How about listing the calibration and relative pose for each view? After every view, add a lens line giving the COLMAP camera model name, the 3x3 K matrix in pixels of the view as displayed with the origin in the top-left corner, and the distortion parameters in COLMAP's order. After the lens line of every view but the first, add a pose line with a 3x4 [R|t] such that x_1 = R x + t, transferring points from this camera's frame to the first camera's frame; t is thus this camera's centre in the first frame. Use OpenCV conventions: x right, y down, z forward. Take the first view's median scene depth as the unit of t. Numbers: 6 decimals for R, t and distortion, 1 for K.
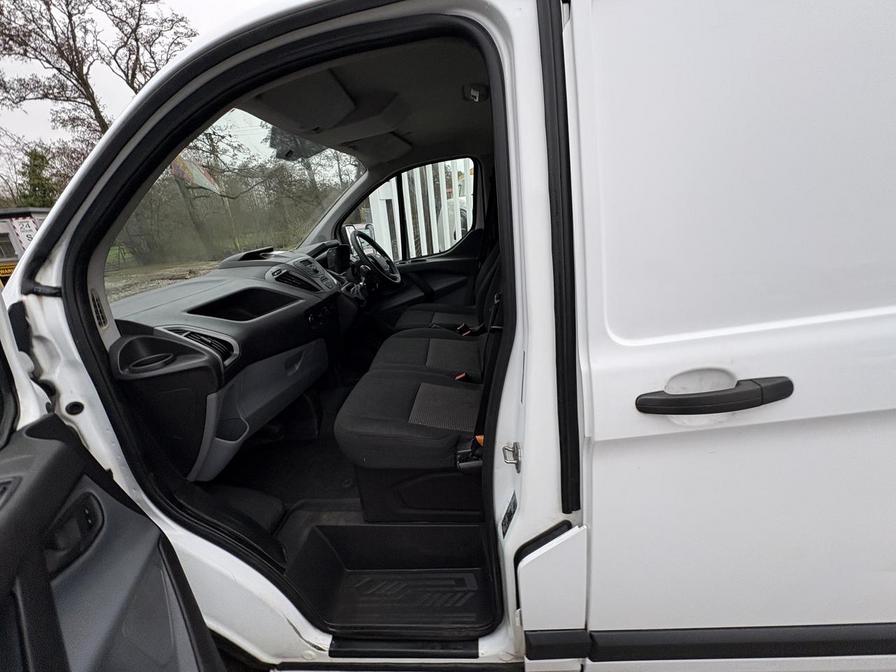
lens RADIAL K [[355.0, 0, 446.9], [0, 355.0, 334.1], [0, 0, 1]] dist [0.001548, -0.000319]
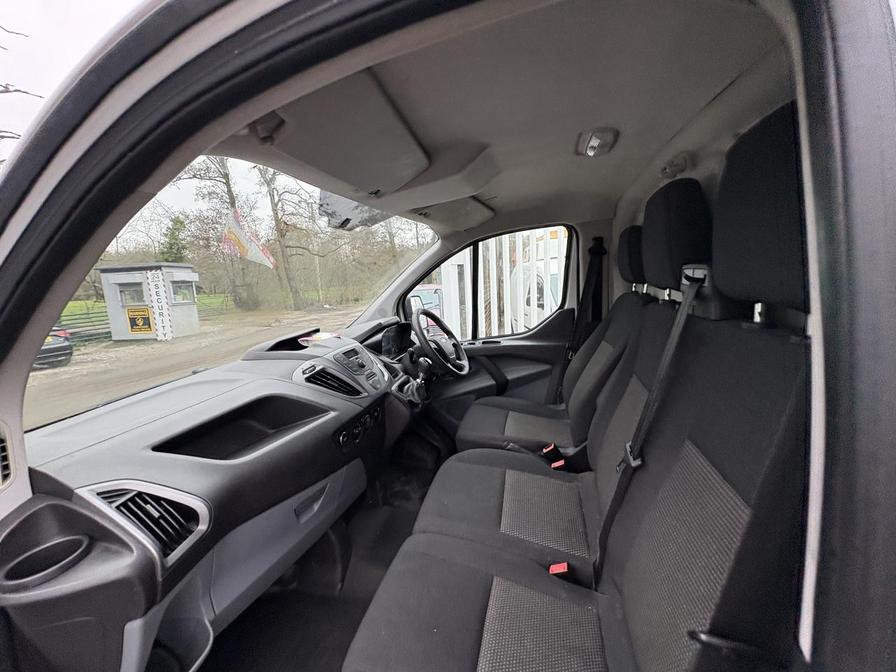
lens RADIAL K [[355.0, 0, 446.9], [0, 355.0, 334.1], [0, 0, 1]] dist [0.001548, -0.000319]
pose [[0.982185, 0.055921, -0.179404, -0.006158], [-0.083105, 0.985521, -0.147789, -0.016921], [0.168542, 0.160066, 0.972611, 0.031449]]
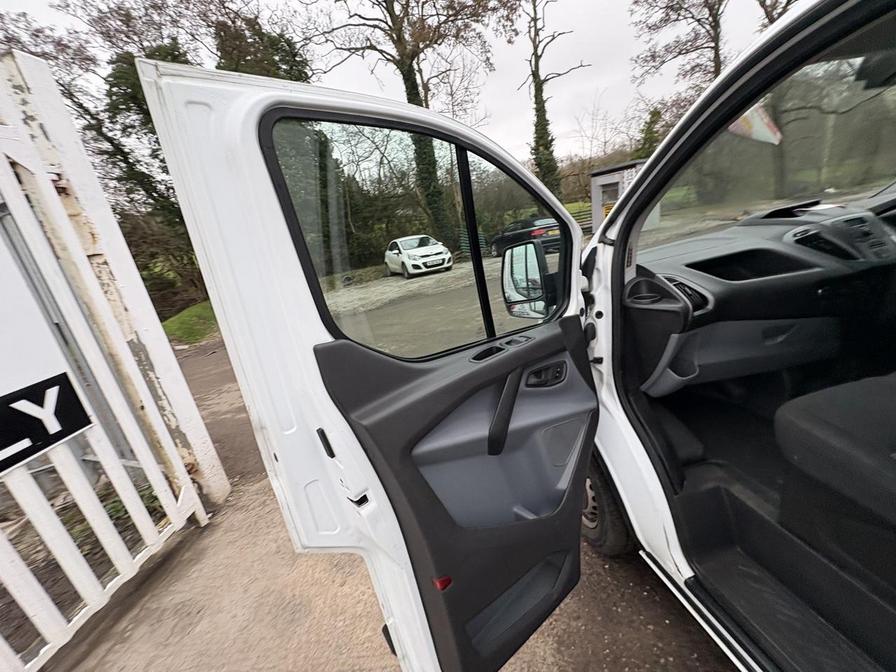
lens RADIAL K [[356.8, 0, 449.0], [0, 356.8, 335.3], [0, 0, 1]] dist [-0.000052, -0.000049]
pose [[0.278069, 0.327876, -0.902870, 0.018128], [-0.177878, 0.941260, 0.287034, -0.003299], [0.943948, 0.080786, 0.320057, -0.011543]]
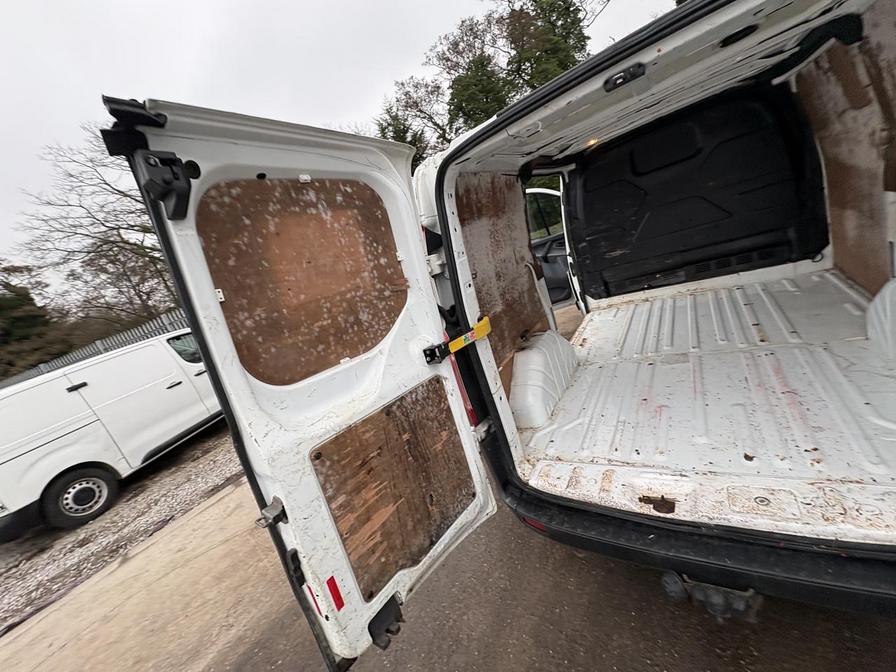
lens RADIAL K [[351.0, 0, 448.0], [0, 351.0, 341.0], [0, 0, 1]] dist [0.001585, 0.000094]
pose [[-0.406567, 0.481282, -0.776576, 0.285309], [0.088406, 0.866734, 0.490873, -0.065936], [0.909333, 0.130919, -0.394934, 0.079919]]
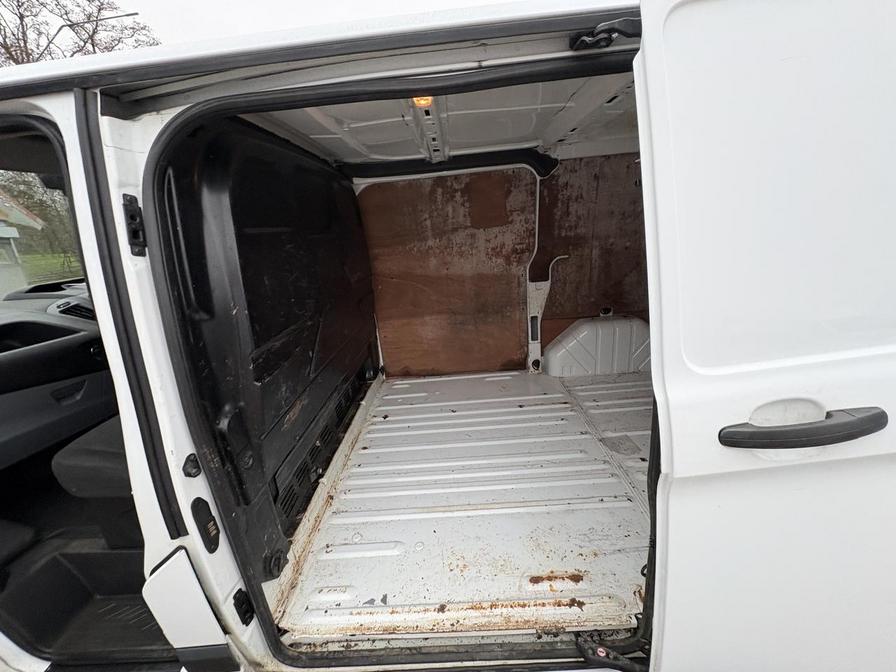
lens RADIAL K [[356.8, 0, 449.0], [0, 356.8, 335.3], [0, 0, 1]] dist [-0.000052, -0.000049]
pose [[0.998009, 0.009828, 0.062295, 0.060930], [-0.007570, 0.999309, -0.036390, -0.005860], [-0.062610, 0.035846, 0.997394, -0.011292]]
